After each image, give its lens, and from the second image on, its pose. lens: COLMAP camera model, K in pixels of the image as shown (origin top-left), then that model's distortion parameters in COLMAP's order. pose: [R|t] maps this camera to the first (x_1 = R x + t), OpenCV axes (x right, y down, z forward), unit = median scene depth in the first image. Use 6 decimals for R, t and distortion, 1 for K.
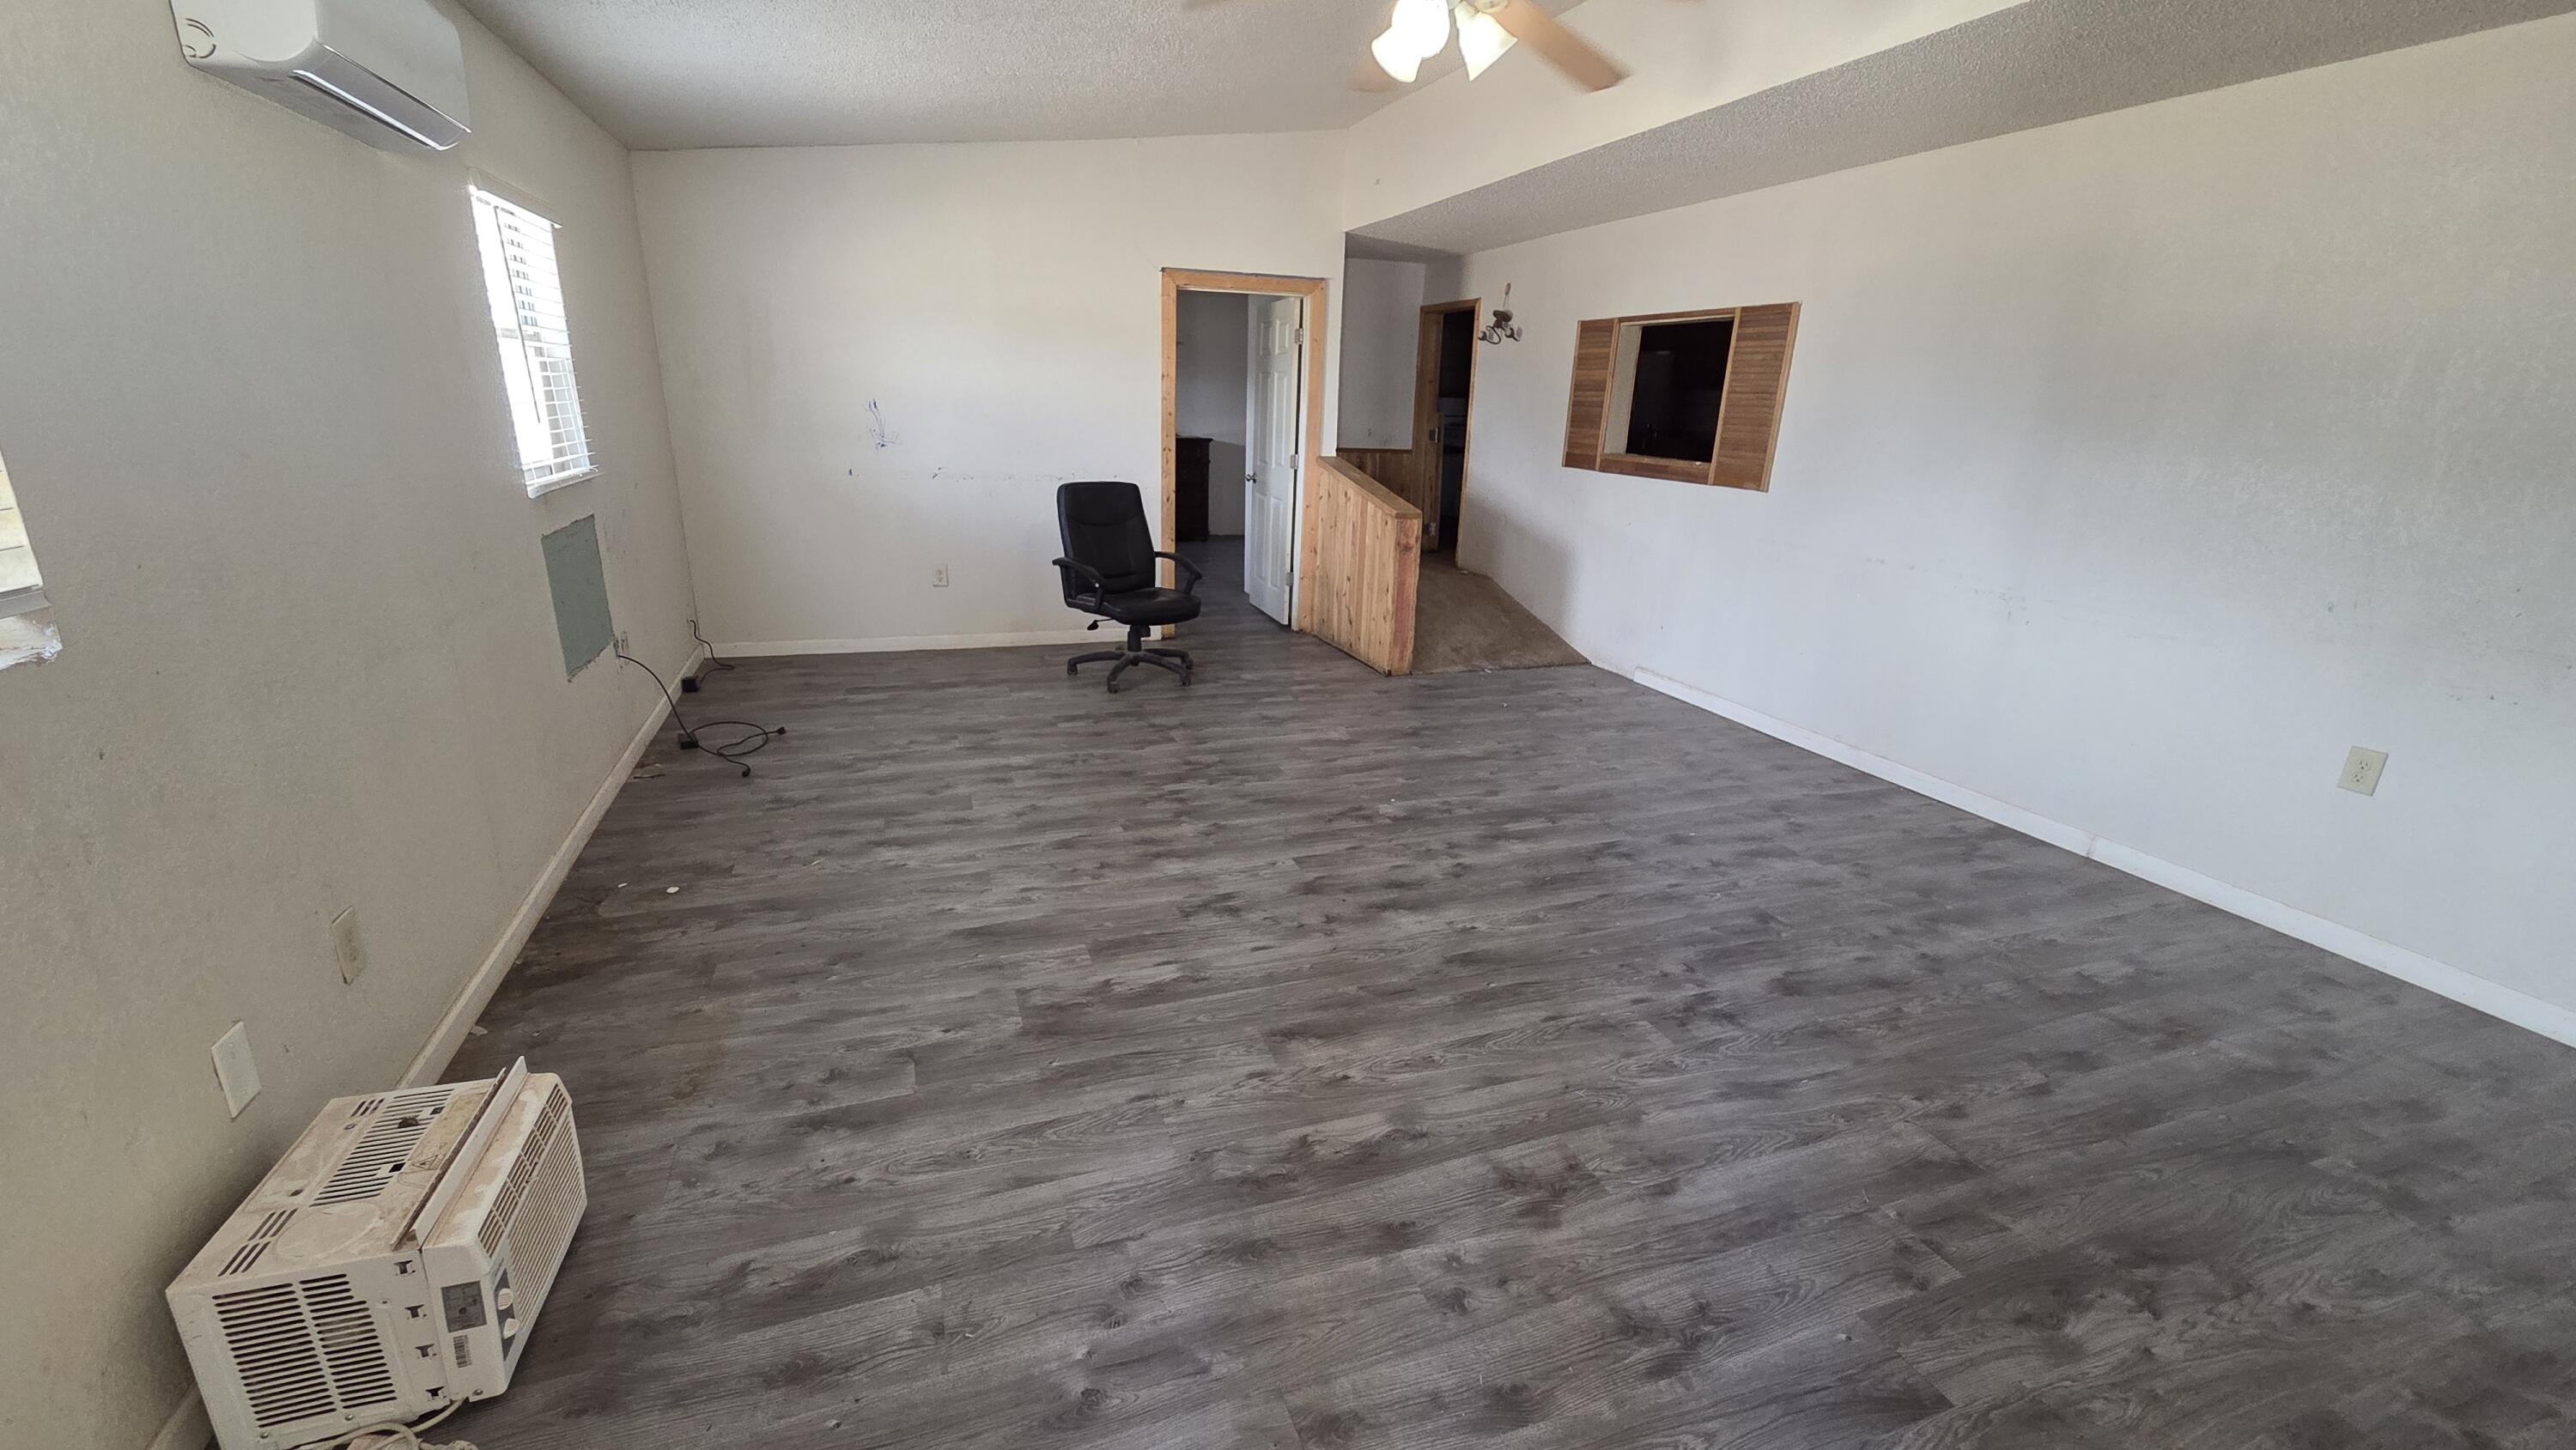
lens RADIAL K [[1048.9, 0, 1286.5], [0, 1048.9, 737.4], [0, 0, 1]] dist [0.012591, -0.000100]
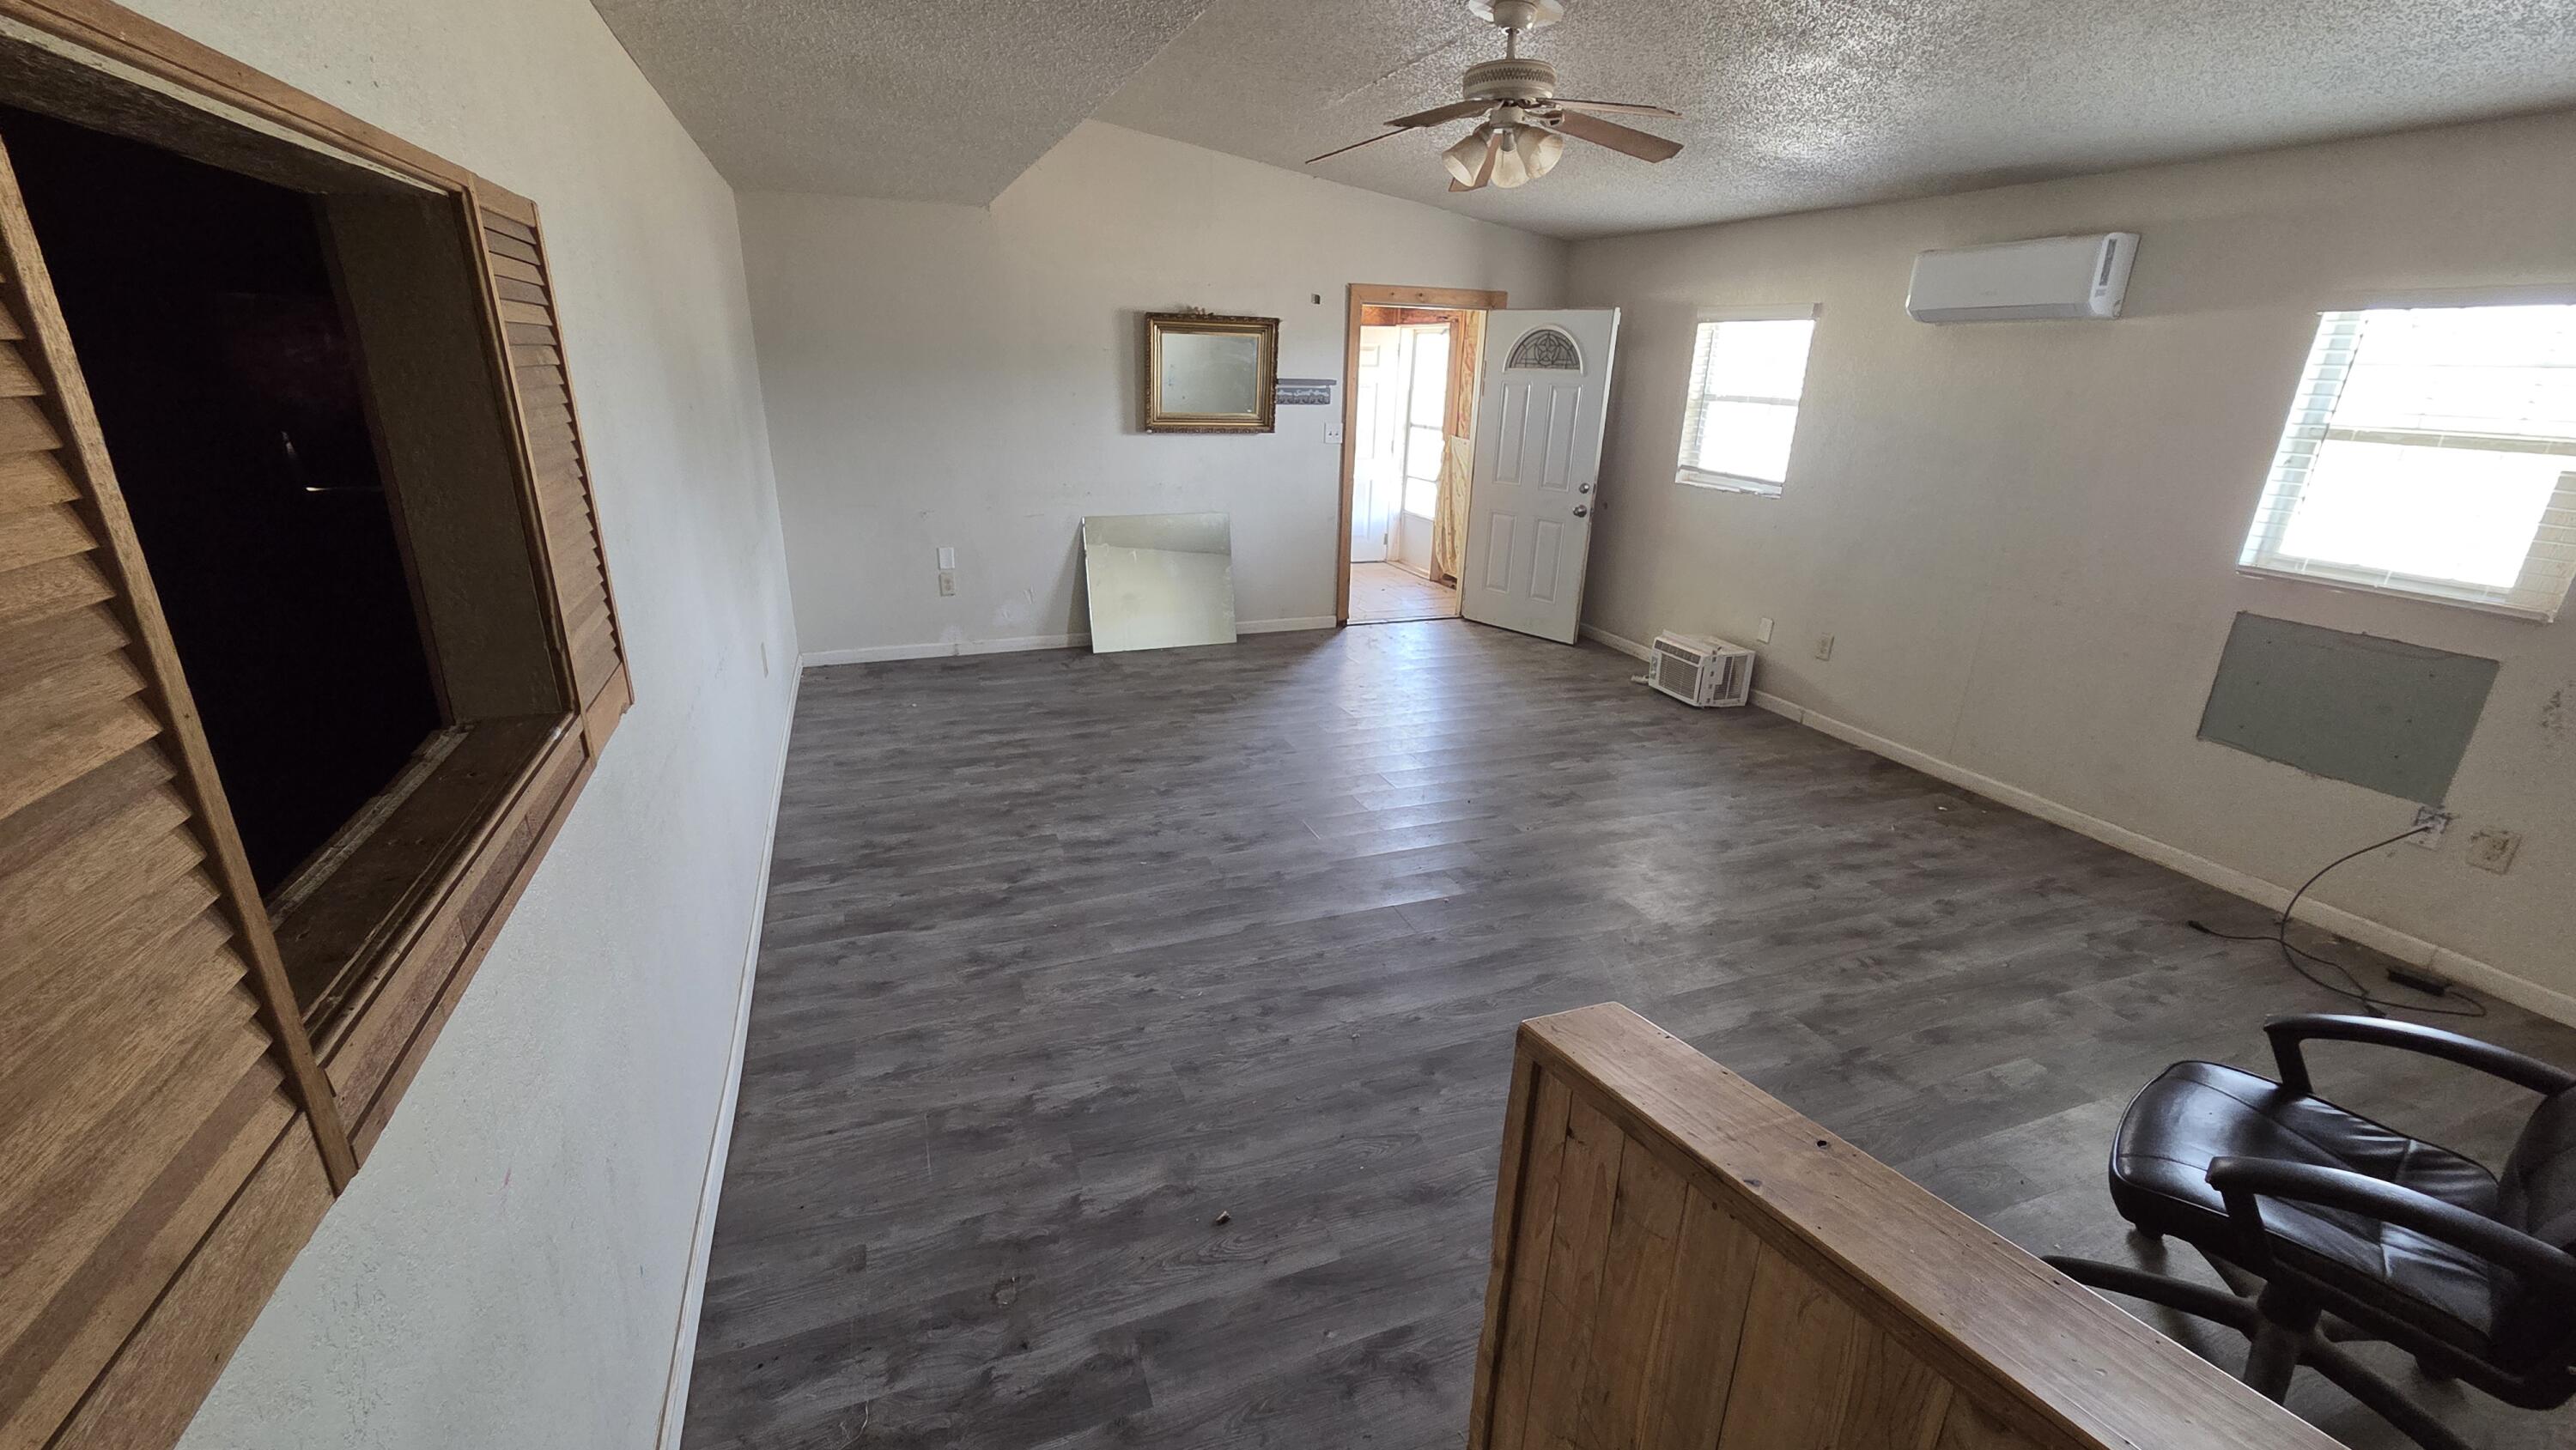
lens RADIAL K [[1048.9, 0, 1279.0], [0, 1048.9, 721.8], [0, 0, 1]] dist [0.012591, -0.000100]
pose [[-0.998381, -0.049460, -0.028107, 0.318101], [-0.056379, 0.794245, 0.604976, -0.682374], [-0.007598, 0.605581, -0.795747, 1.868837]]
